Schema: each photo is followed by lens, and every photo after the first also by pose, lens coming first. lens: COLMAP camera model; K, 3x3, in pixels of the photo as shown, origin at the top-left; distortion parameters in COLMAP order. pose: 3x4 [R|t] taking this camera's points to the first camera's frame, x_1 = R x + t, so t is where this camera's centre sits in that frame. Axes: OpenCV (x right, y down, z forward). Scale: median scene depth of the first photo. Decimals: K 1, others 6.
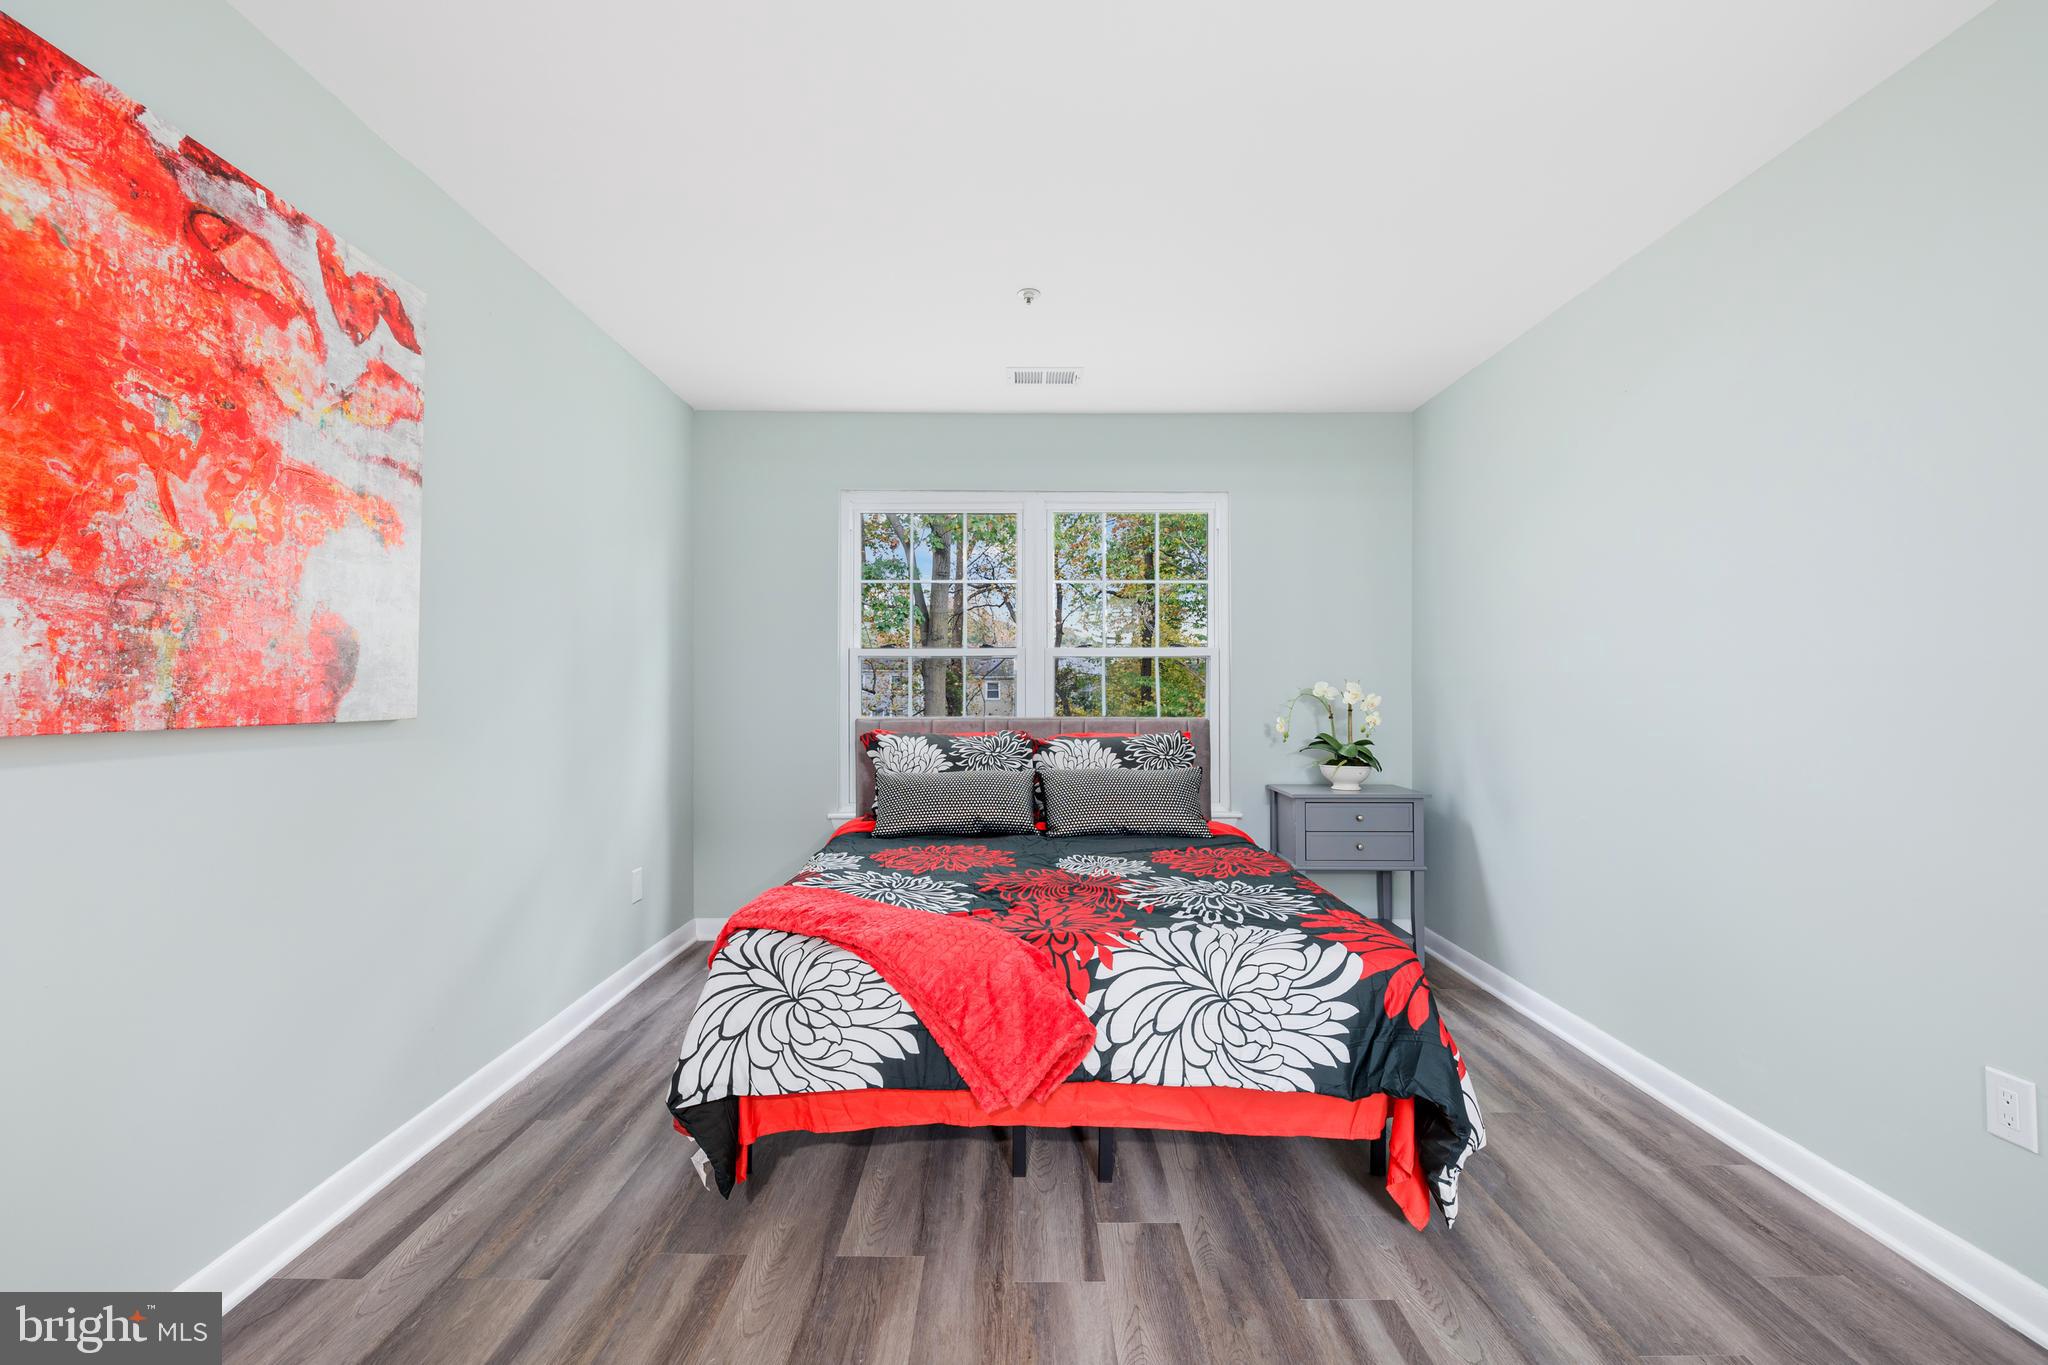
lens RADIAL K [[867.0, 0, 1021.1], [0, 867.0, 695.4], [0, 0, 1]] dist [0.000062, 0.000538]
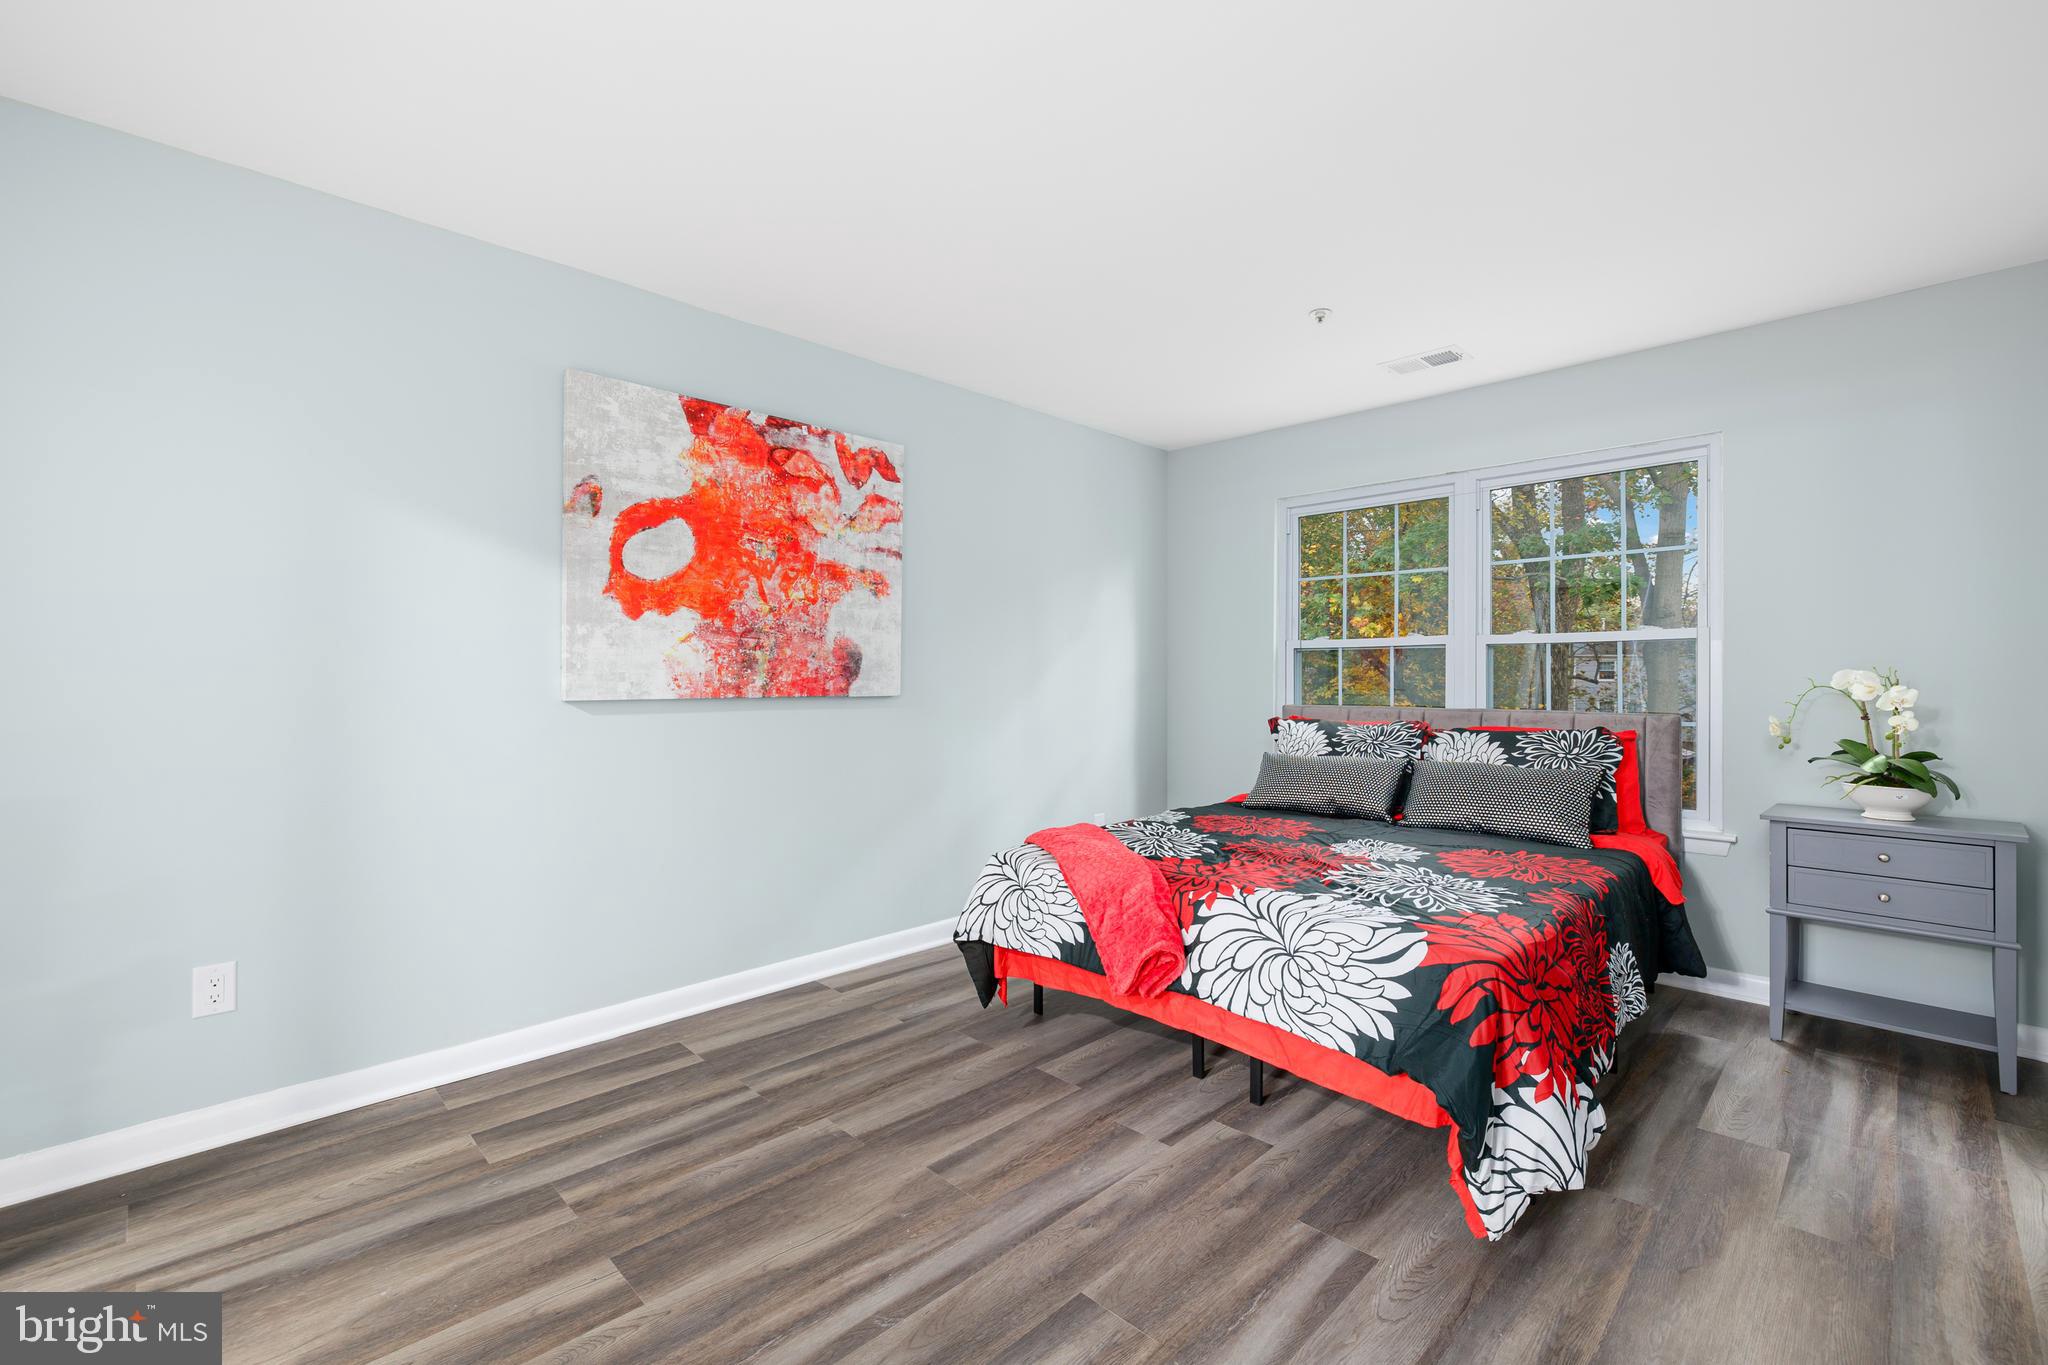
lens RADIAL K [[867.0, 0, 1021.1], [0, 867.0, 695.4], [0, 0, 1]] dist [0.000062, 0.000538]
pose [[0.705556, 0.014542, -0.708505, 0.794238], [-0.005676, 0.999873, 0.014870, -0.001318], [0.708632, -0.006470, 0.705549, -0.043214]]
